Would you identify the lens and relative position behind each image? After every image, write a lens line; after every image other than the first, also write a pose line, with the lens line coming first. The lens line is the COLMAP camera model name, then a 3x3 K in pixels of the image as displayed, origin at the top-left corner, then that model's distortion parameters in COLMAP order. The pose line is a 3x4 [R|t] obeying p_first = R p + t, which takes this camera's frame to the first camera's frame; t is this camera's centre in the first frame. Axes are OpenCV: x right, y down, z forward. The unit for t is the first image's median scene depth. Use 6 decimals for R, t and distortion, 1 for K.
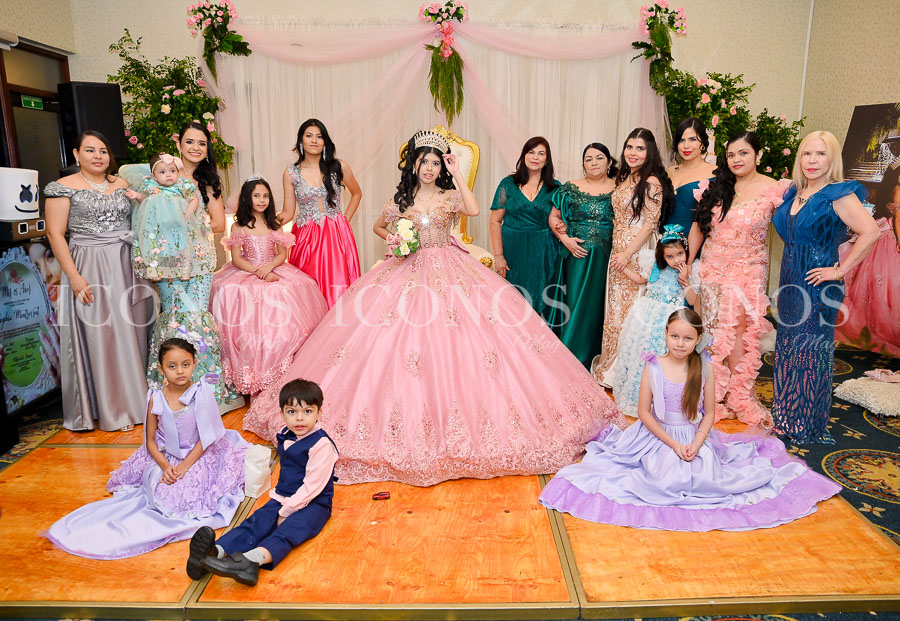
lens RADIAL K [[700.9, 0, 450.6], [0, 700.9, 320.3], [0, 0, 1]] dist [-0.069739, 0.046671]
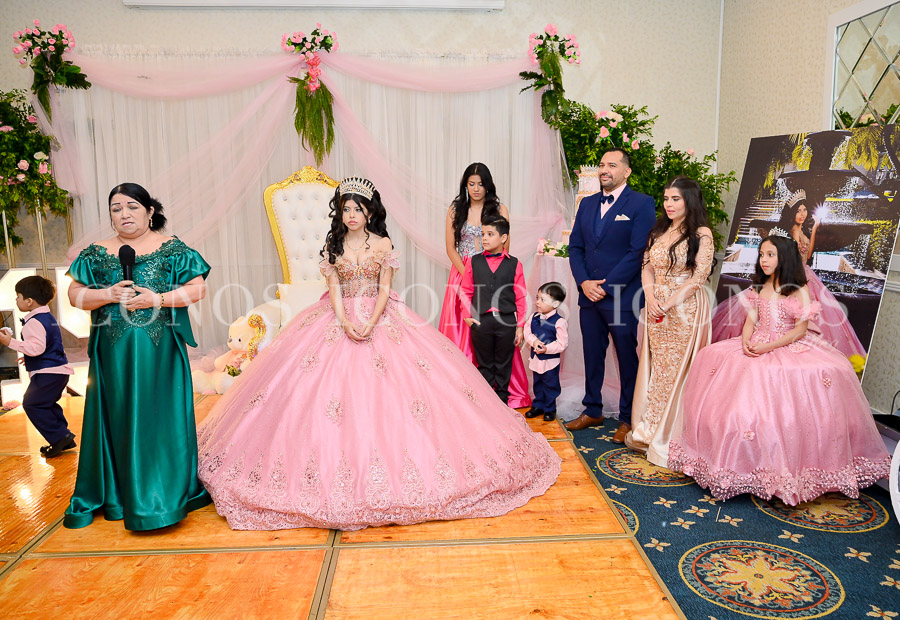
lens RADIAL K [[747.8, 0, 453.7], [0, 747.8, 307.9], [0, 0, 1]] dist [-0.037884, 0.061688]
pose [[0.998921, -0.016824, 0.043295, 0.127700], [0.020317, 0.996463, -0.081545, -0.015229], [-0.041770, 0.082336, 0.995729, 0.052169]]
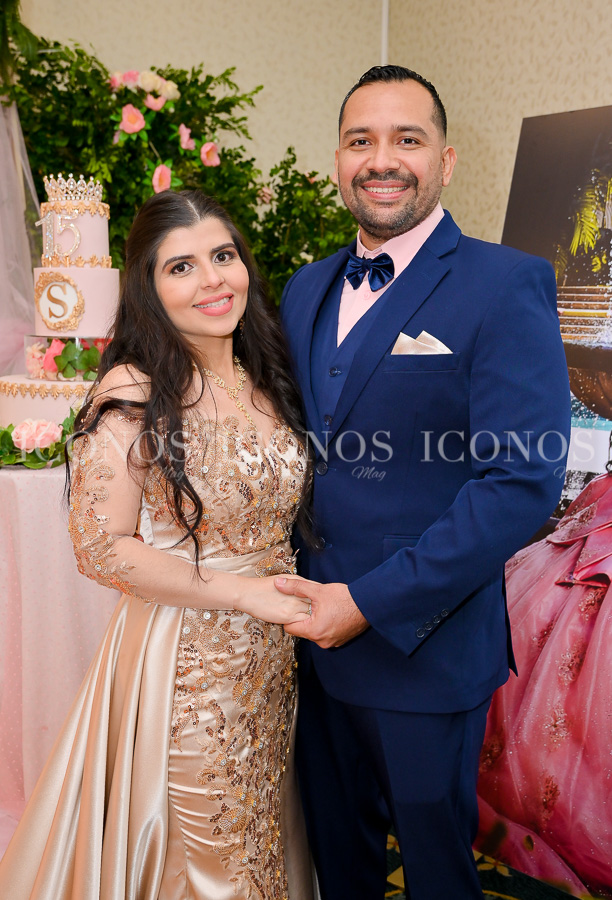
lens RADIAL K [[1039.5, 0, 310.1], [0, 1039.5, 447.8], [0, 0, 1]] dist [-0.058905, 0.000000]
pose [[0.932686, -0.054219, 0.356591, 0.260269], [0.083716, 0.994180, -0.067802, -0.109303], [-0.350839, 0.093091, 0.931797, 0.494135]]
